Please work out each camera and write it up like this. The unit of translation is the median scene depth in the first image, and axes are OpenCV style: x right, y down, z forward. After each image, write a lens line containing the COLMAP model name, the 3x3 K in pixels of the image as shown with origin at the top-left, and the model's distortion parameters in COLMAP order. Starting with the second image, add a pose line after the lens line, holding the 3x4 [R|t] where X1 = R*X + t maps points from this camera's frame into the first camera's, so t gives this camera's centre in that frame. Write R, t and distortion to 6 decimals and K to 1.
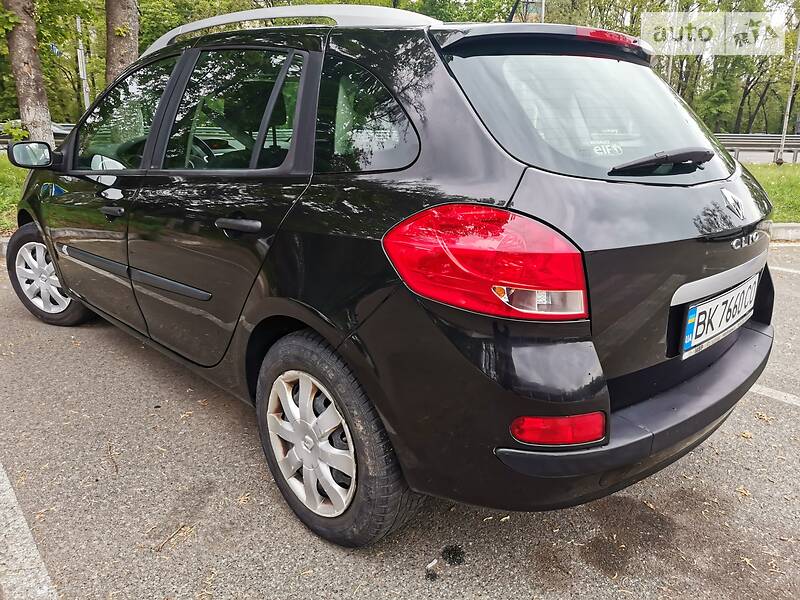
lens RADIAL K [[603.9, 0, 414.0], [0, 603.9, 300.7], [0, 0, 1]] dist [0.073107, -0.083093]
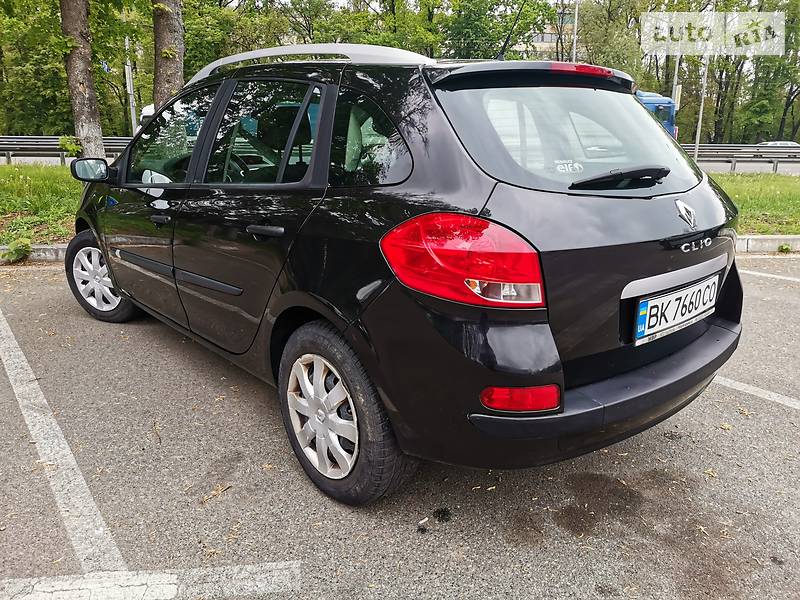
lens RADIAL K [[603.9, 0, 408.6], [0, 603.9, 298.5], [0, 0, 1]] dist [0.073107, -0.083093]
pose [[0.998002, 0.011970, -0.062039, 0.062865], [-0.013293, 0.999692, -0.020966, 0.029002], [0.061769, 0.021749, 0.997853, -0.156659]]
